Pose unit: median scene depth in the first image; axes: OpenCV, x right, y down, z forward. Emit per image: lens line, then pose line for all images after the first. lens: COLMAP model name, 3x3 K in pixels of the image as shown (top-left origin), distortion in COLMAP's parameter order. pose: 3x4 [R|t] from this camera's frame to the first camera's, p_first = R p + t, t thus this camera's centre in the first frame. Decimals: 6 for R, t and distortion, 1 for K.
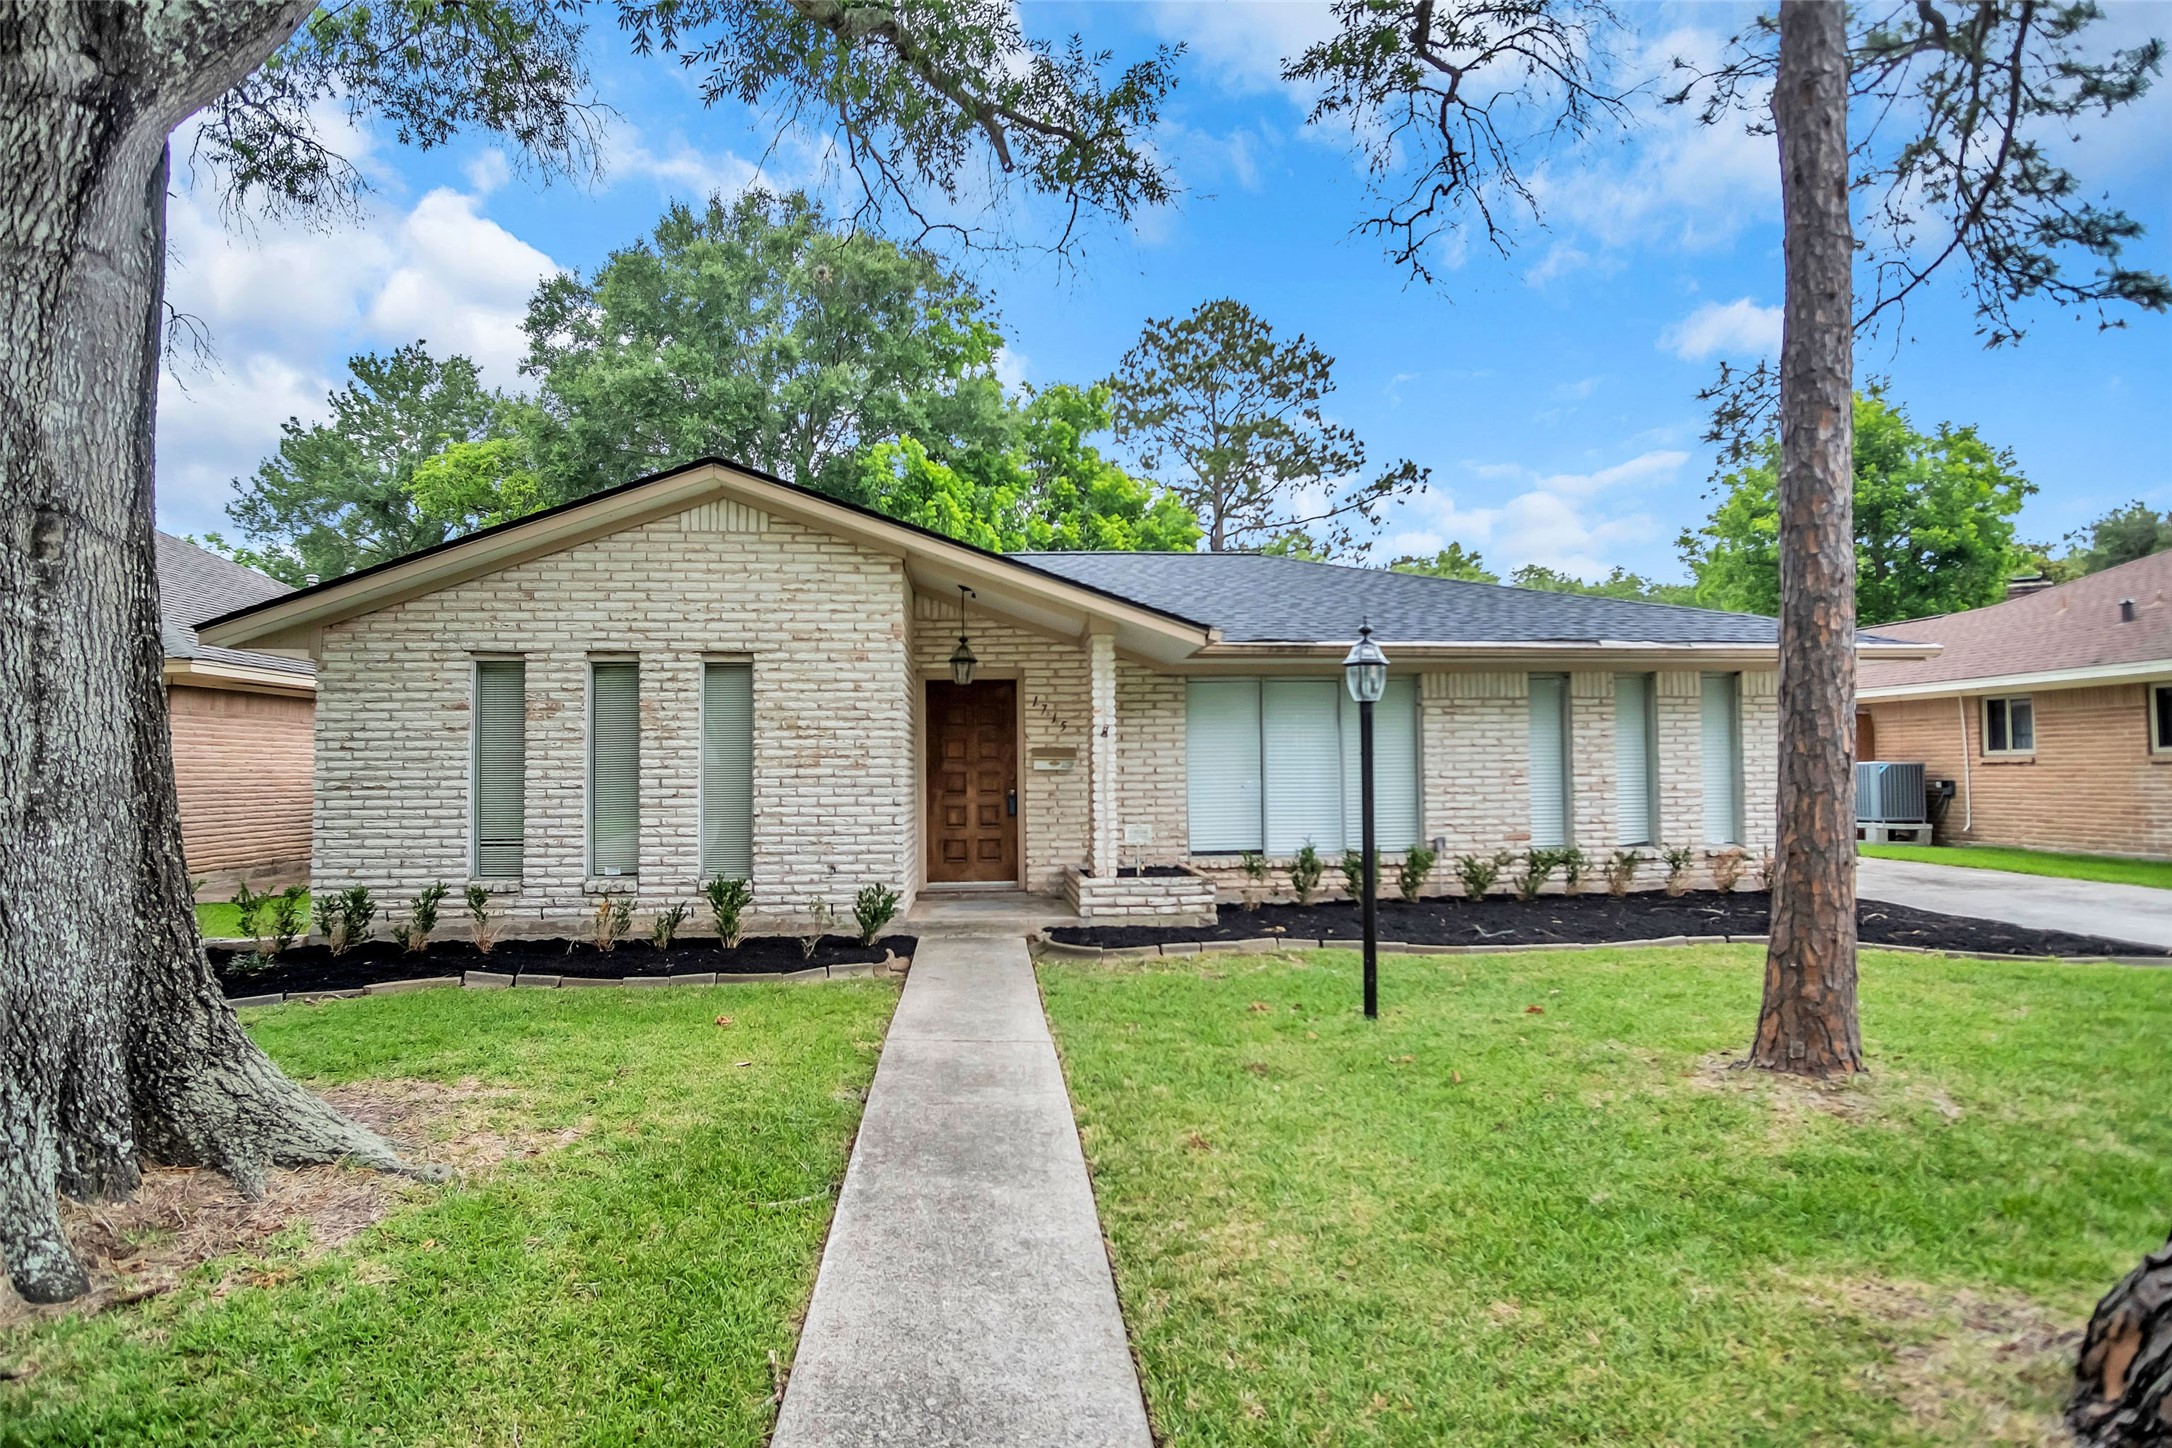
lens RADIAL K [[1158.4, 0, 1086.0], [0, 1158.4, 724.0], [0, 0, 1]] dist [-0.026816, 0.004369]
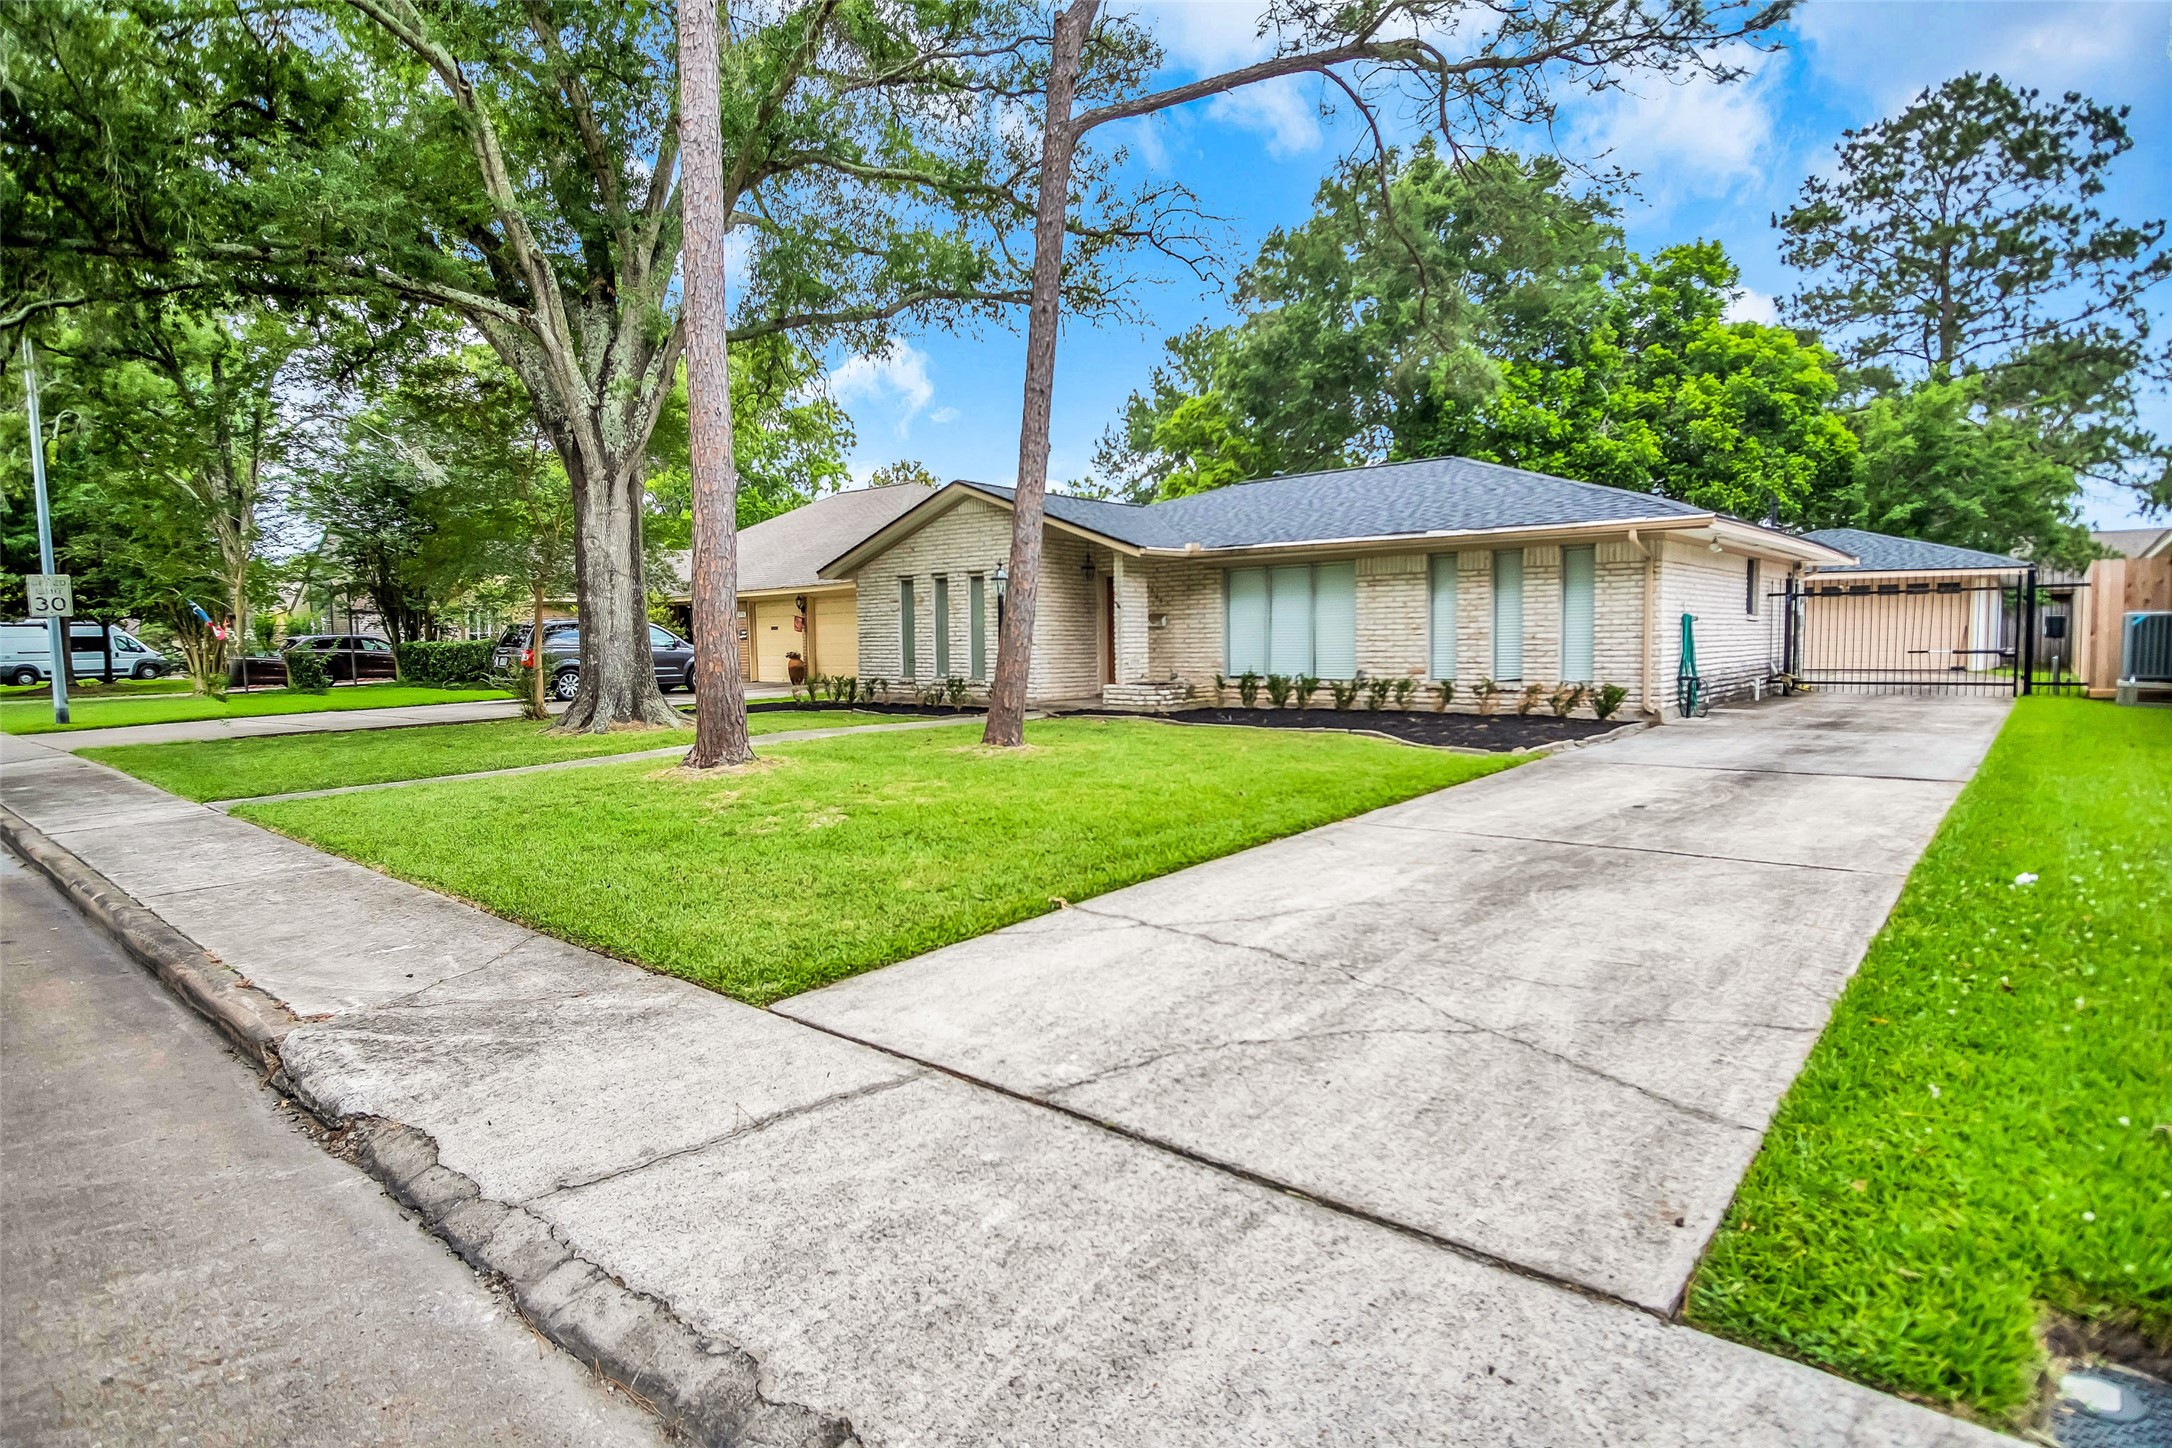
lens RADIAL K [[1093.4, 0, 1117.4], [0, 1093.4, 713.1], [0, 0, 1]] dist [-0.025820, 0.001107]
pose [[0.723188, 0.046172, -0.689106, 1.255048], [0.034540, 0.994096, 0.102856, -0.001752], [0.689787, -0.098186, 0.717324, -0.269254]]
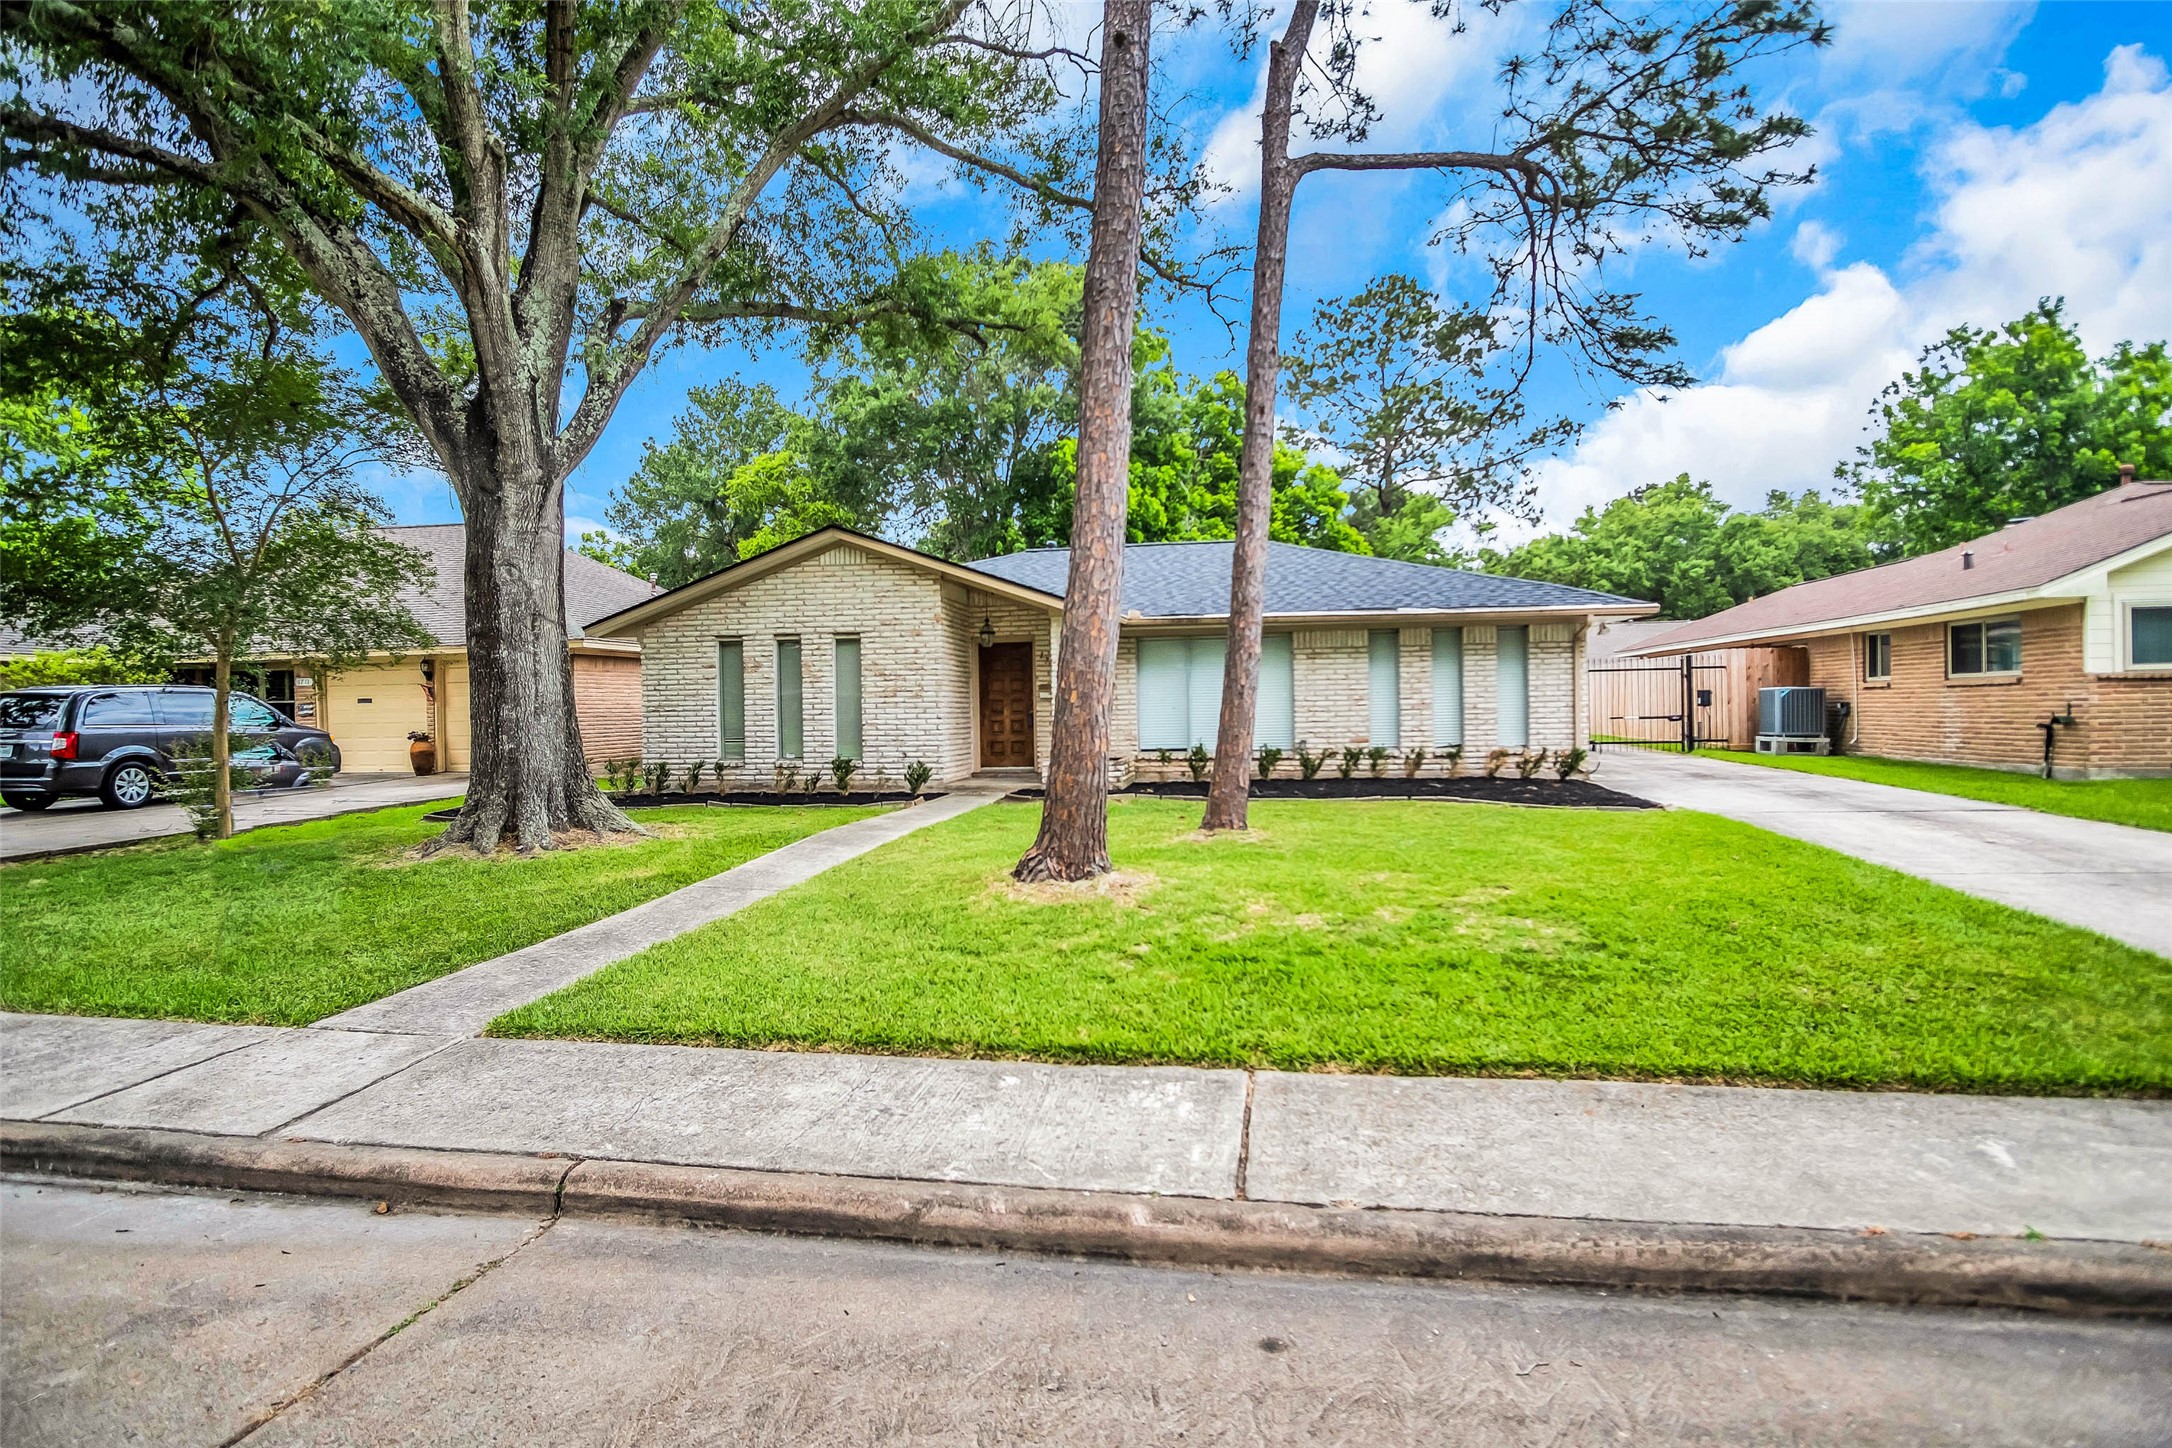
lens RADIAL K [[1098.3, 0, 1087.2], [0, 1098.3, 717.2], [0, 0, 1]] dist [-0.026643, 0.000880]
pose [[0.971133, -0.004569, -0.238496, 0.450876], [0.017297, 0.998533, 0.051302, -0.013127], [0.237912, -0.053946, 0.969787, -0.553854]]
